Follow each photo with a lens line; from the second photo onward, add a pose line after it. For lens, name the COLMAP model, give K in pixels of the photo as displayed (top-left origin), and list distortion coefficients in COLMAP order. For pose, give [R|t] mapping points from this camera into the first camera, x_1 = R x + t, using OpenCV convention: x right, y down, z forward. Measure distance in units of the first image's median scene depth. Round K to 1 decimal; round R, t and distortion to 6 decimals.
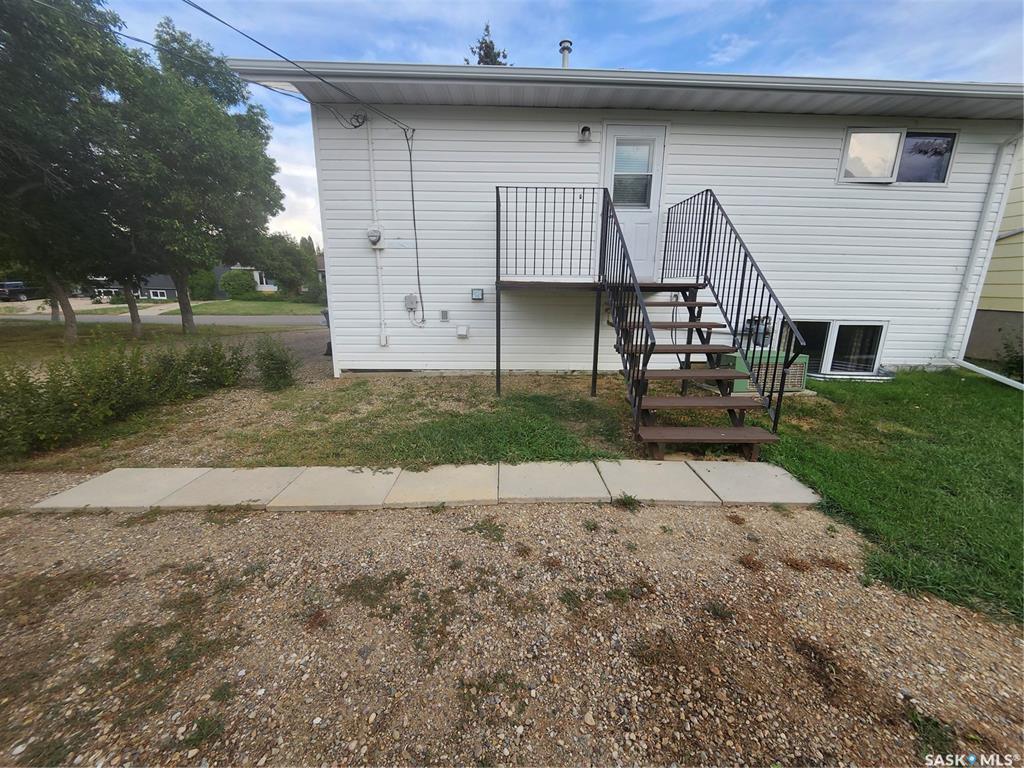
lens RADIAL K [[406.1, 0, 512.0], [0, 406.1, 384.0], [0, 0, 1]] dist [-0.030538, -0.000093]
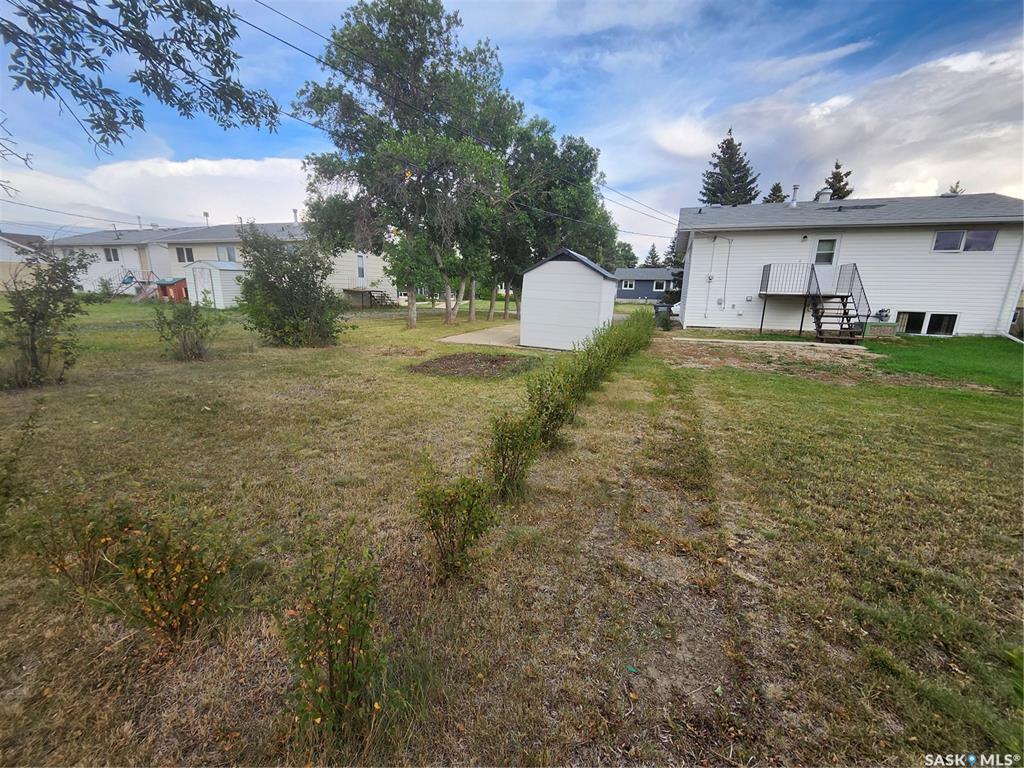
lens RADIAL K [[406.1, 0, 512.0], [0, 406.1, 384.0], [0, 0, 1]] dist [-0.030538, -0.000093]
pose [[0.924355, 0.082905, -0.372416, -0.500221], [-0.088052, 0.996111, 0.003200, 0.454139], [0.371233, 0.029834, 0.928060, -1.944294]]
